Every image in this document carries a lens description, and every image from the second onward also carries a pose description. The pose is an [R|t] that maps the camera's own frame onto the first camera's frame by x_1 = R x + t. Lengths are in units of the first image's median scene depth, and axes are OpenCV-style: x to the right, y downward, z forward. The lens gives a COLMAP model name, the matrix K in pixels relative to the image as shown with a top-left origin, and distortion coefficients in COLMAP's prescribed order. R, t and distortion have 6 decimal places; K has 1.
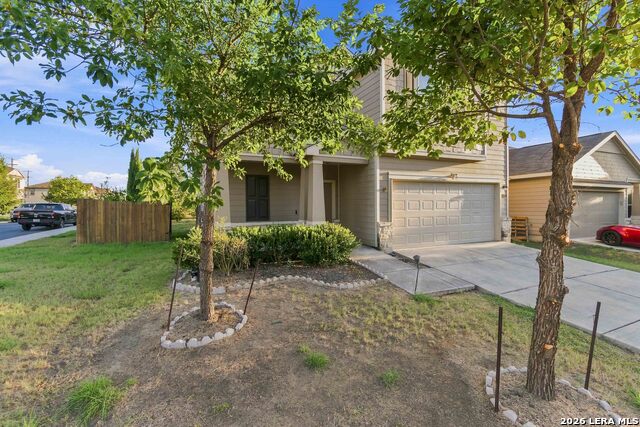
lens RADIAL K [[298.3, 0, 320.0], [0, 298.3, 213.5], [0, 0, 1]] dist [0.001628, 0.000427]
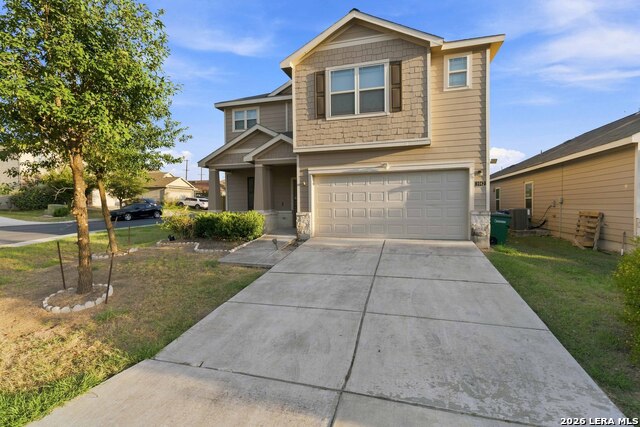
lens RADIAL K [[298.3, 0, 320.0], [0, 298.3, 213.5], [0, 0, 1]] dist [0.001628, 0.000427]
pose [[0.752355, 0.023736, -0.658330, 0.999743], [-0.009441, 0.999637, 0.025253, 0.004102], [0.658690, -0.012784, 0.752306, 0.165397]]
